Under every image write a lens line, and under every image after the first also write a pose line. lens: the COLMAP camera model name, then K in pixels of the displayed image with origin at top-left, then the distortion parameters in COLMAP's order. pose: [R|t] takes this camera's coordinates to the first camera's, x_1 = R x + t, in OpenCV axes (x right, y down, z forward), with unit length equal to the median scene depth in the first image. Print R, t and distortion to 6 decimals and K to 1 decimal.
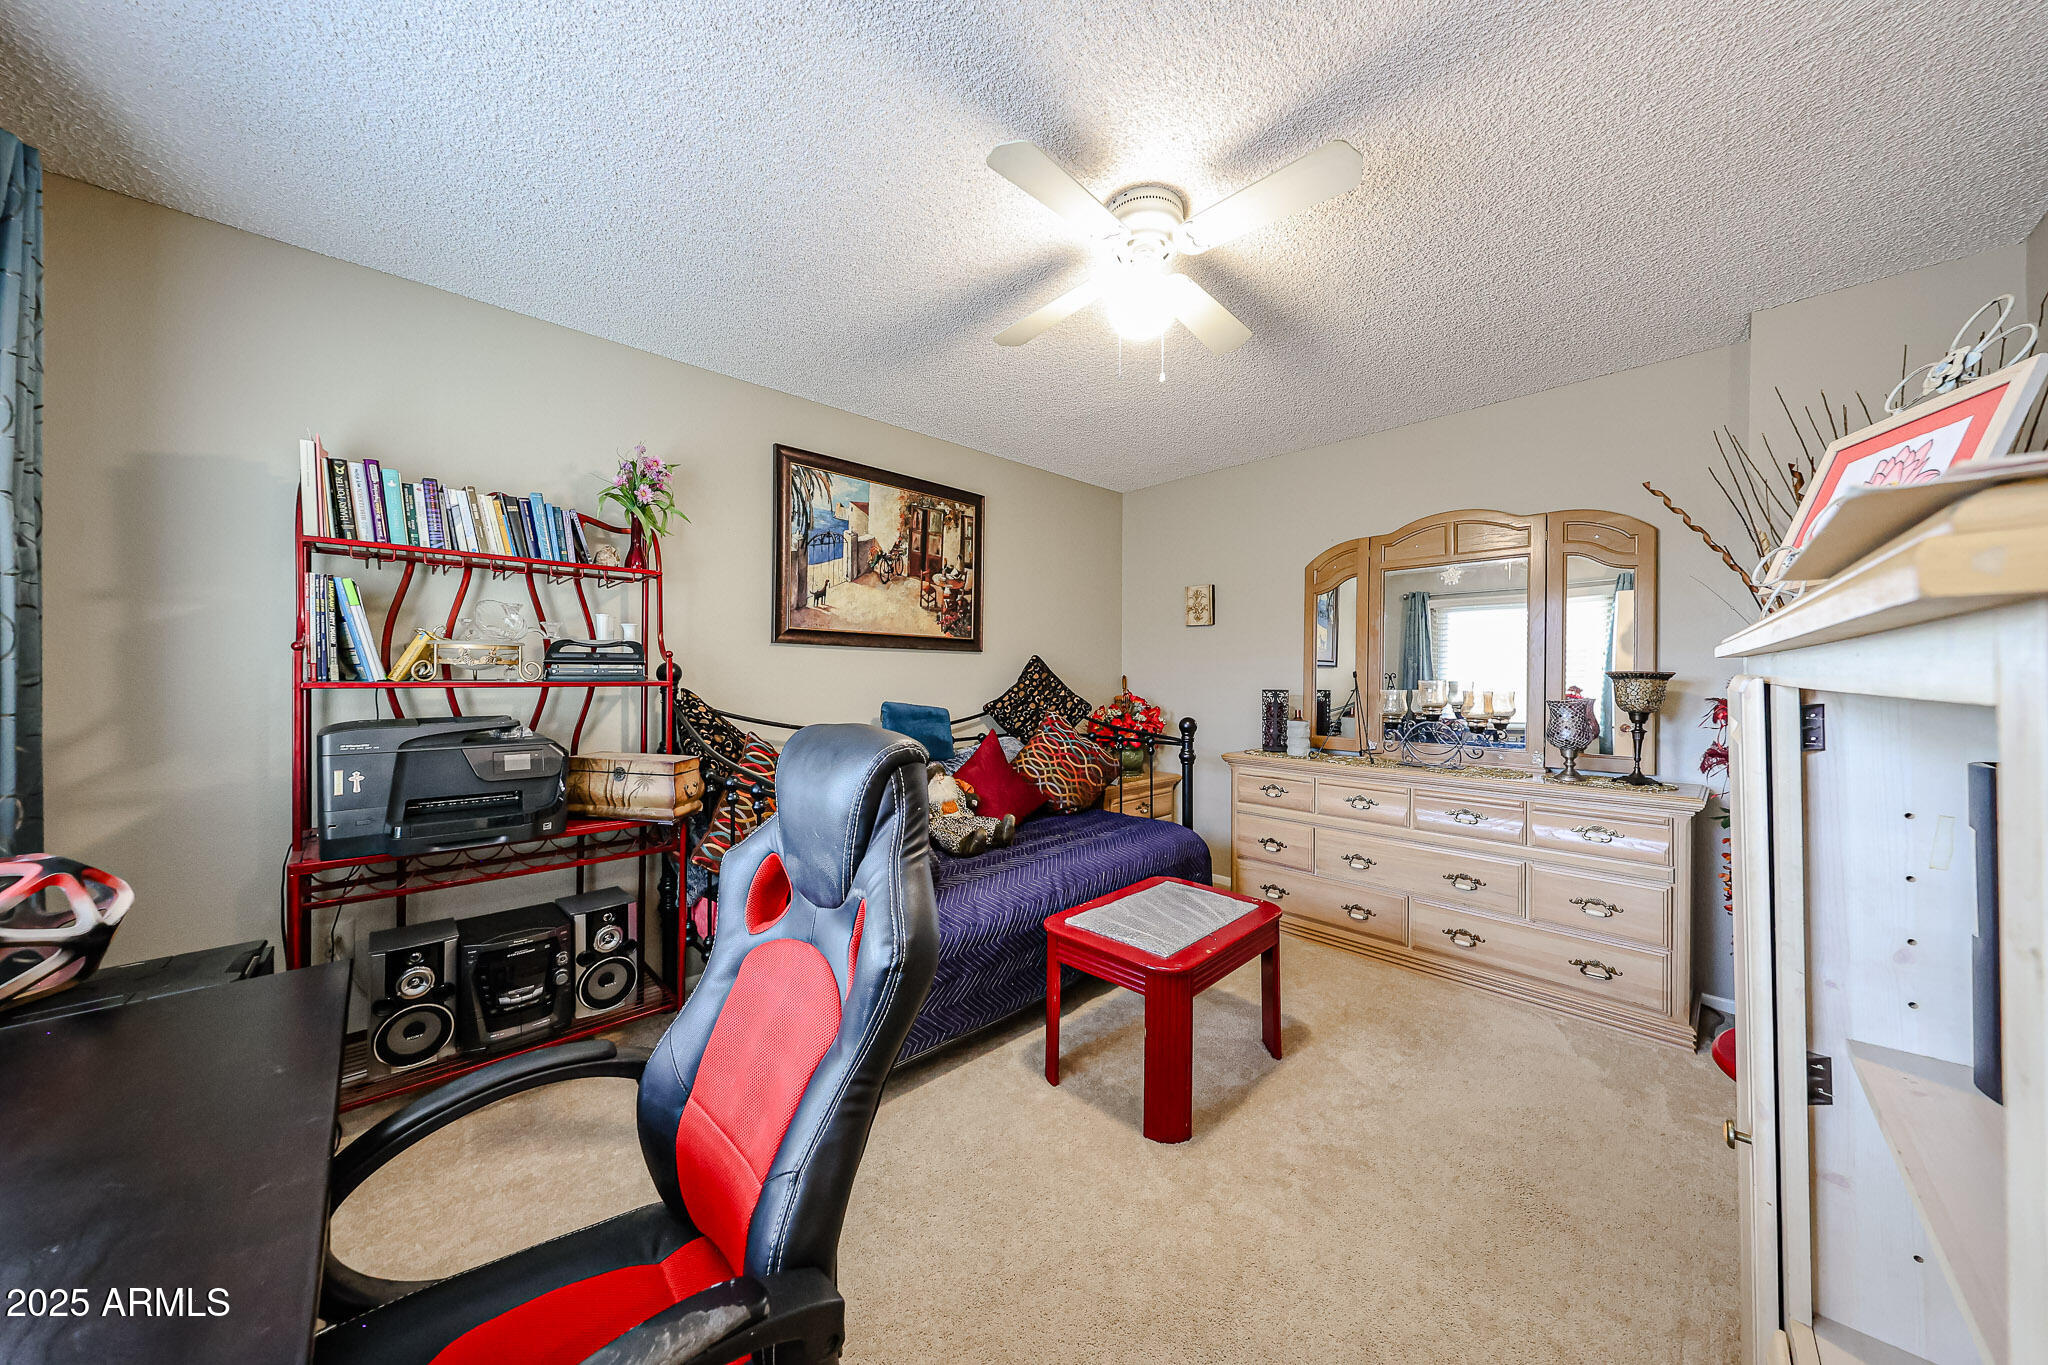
lens RADIAL K [[675.8, 0, 1024.0], [0, 675.8, 682.5], [0, 0, 1]] dist [-0.000560, 0.000013]
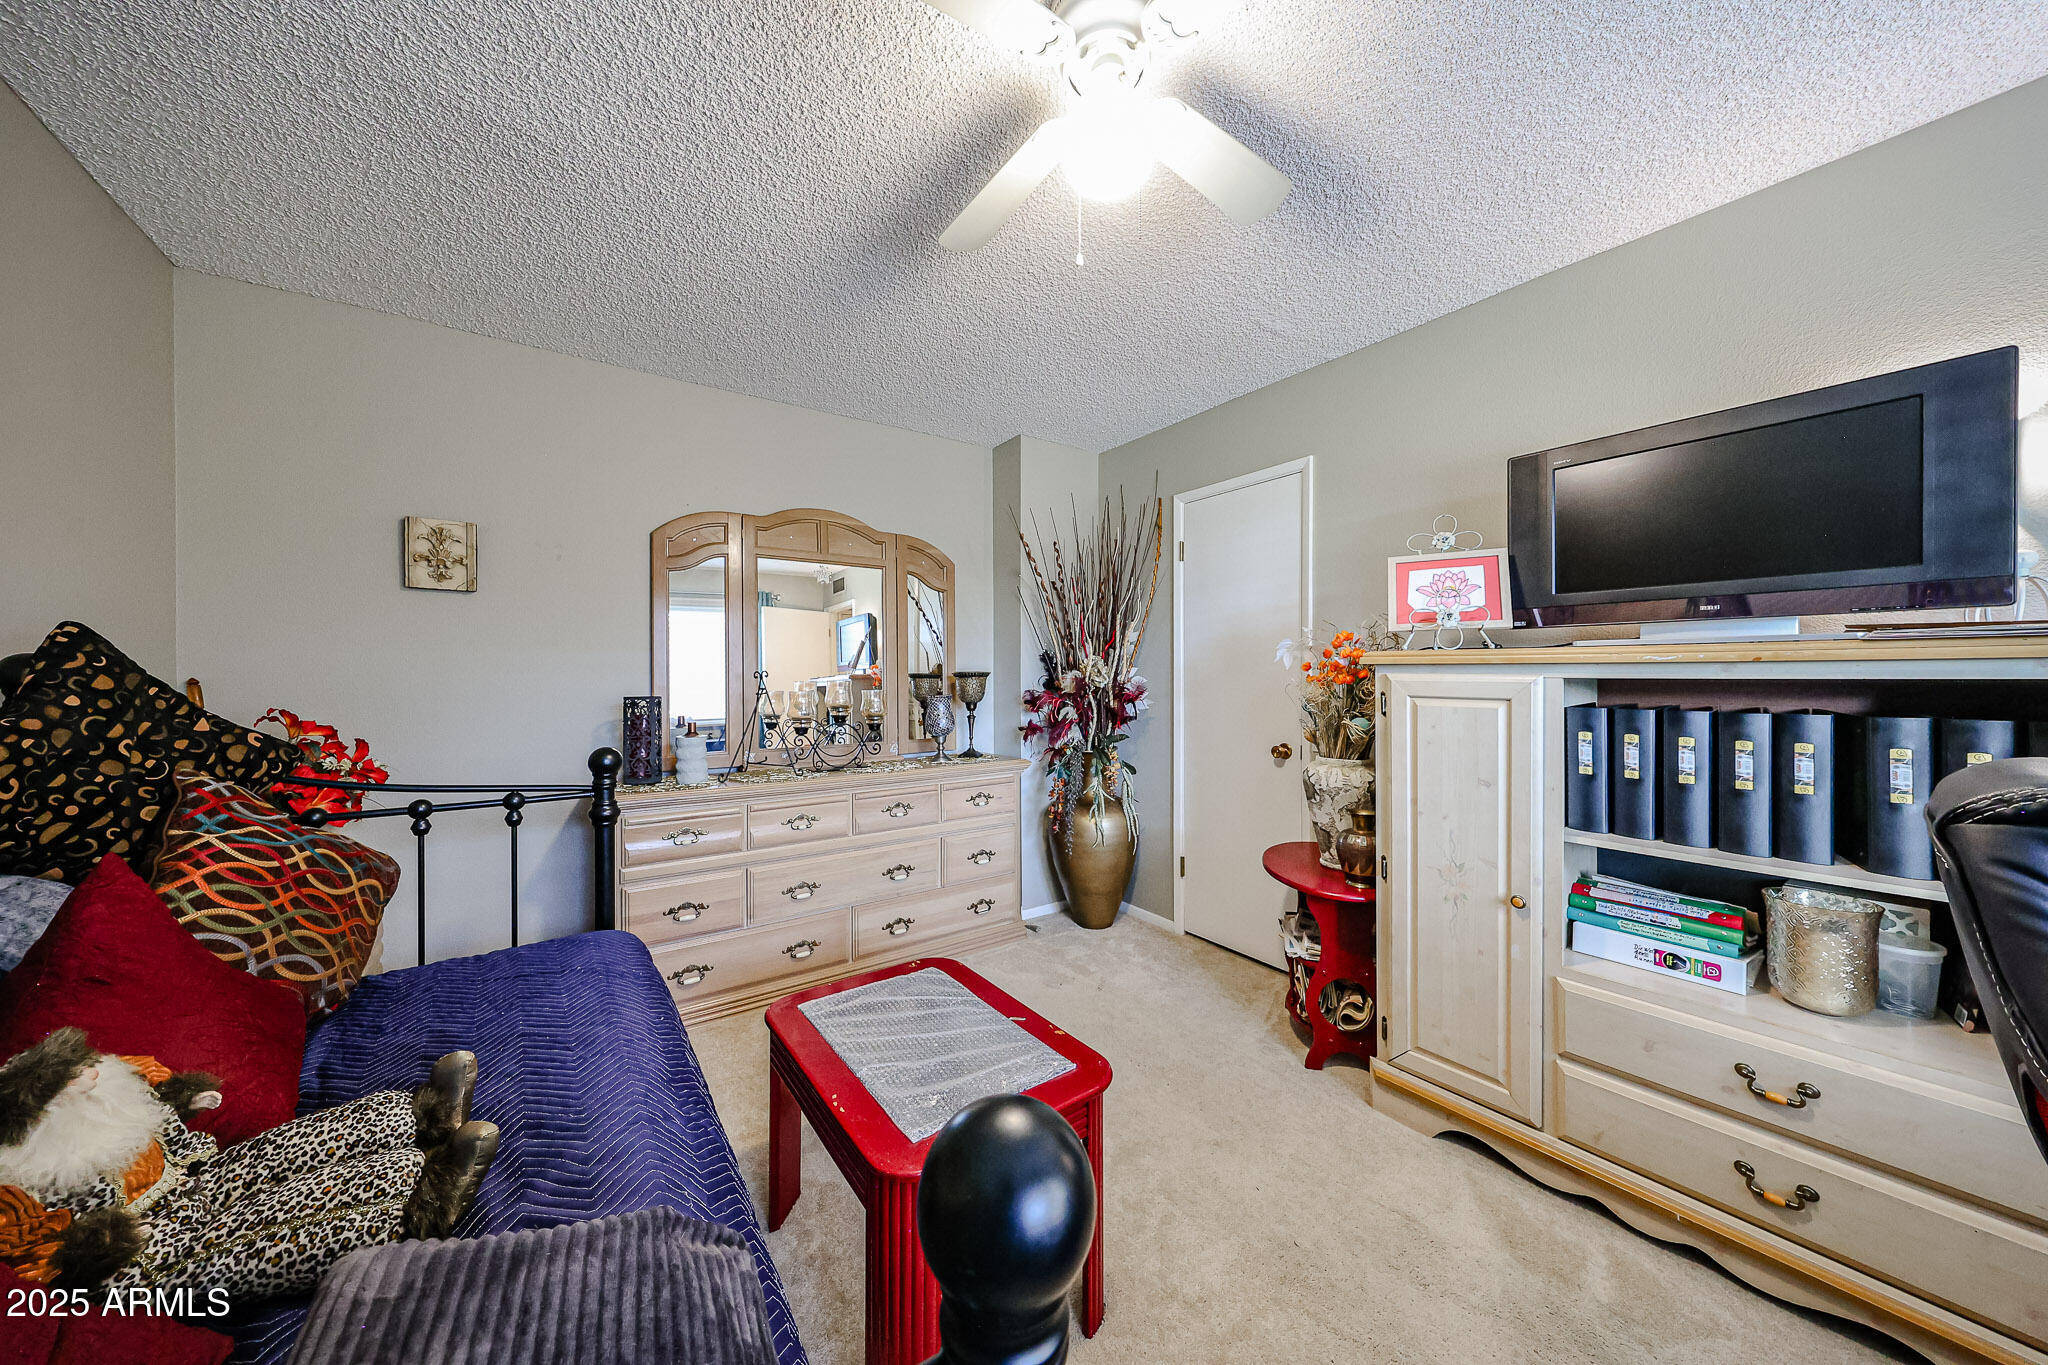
lens RADIAL K [[675.8, 0, 1024.0], [0, 675.8, 682.5], [0, 0, 1]] dist [-0.000560, 0.000013]
pose [[0.147889, -0.015249, 0.988886, -0.280220], [0.013984, 0.999813, 0.013326, -0.008330], [-0.988905, 0.011858, 0.148075, 0.520516]]
